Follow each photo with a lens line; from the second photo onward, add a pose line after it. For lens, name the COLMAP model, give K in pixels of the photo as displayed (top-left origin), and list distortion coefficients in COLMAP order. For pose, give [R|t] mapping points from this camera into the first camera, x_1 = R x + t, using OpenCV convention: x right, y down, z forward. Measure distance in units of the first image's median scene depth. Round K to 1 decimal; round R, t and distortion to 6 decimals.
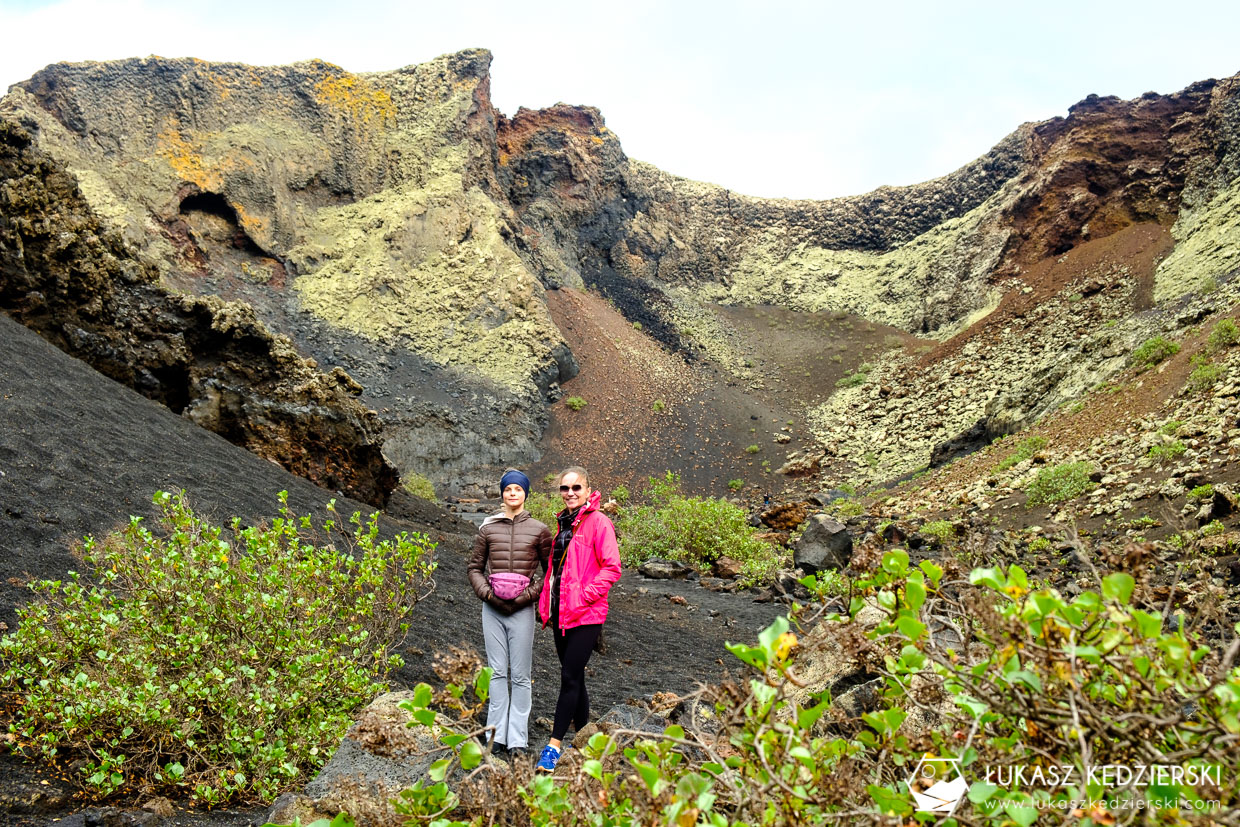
lens RADIAL K [[1768.1, 0, 613.3], [0, 1768.1, 417.0], [0, 0, 1]] dist [0.061933, 0.000000]
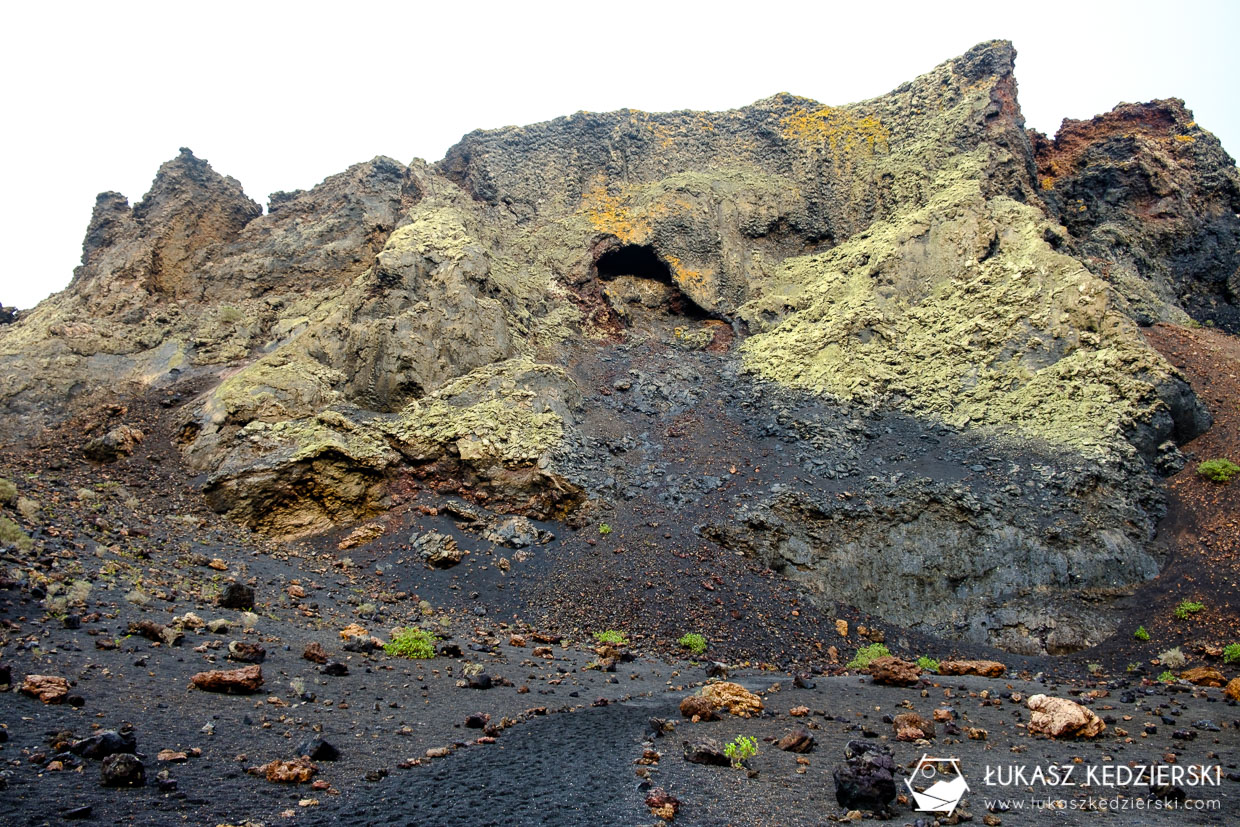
lens RADIAL K [[1004.9, 0, 620.3], [0, 1004.9, 412.3], [0, 0, 1]] dist [-0.067619, 0.059405]
pose [[0.871182, -0.110466, -0.478371, -0.032112], [0.017515, 0.980731, -0.194574, 0.028294], [0.490647, 0.161131, 0.856331, 0.622722]]
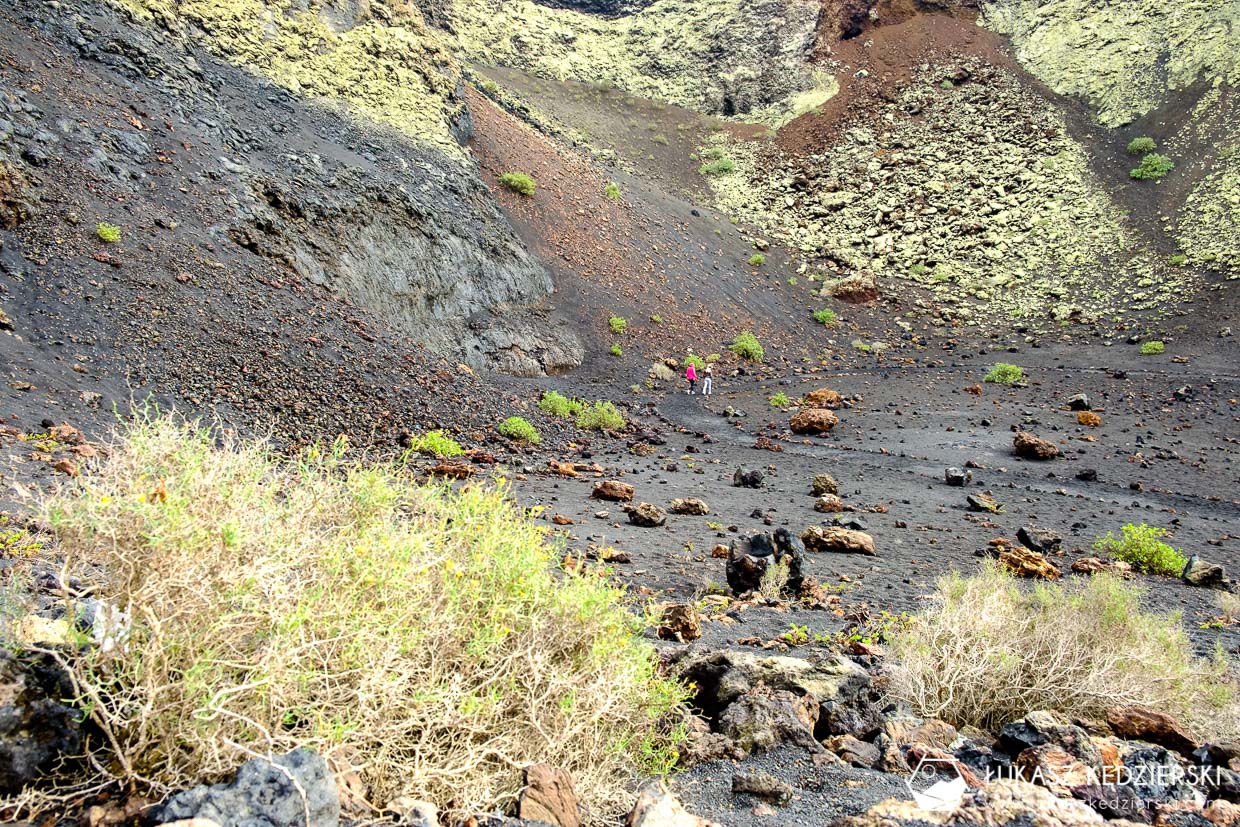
lens RADIAL K [[993.2, 0, 607.6], [0, 993.2, 424.7], [0, 0, 1]] dist [-0.027122, 0.008003]
pose [[0.723301, -0.129235, 0.678332, -0.218797], [-0.013812, 0.979427, 0.201328, 0.003631], [-0.690395, -0.154990, 0.706635, 0.704273]]
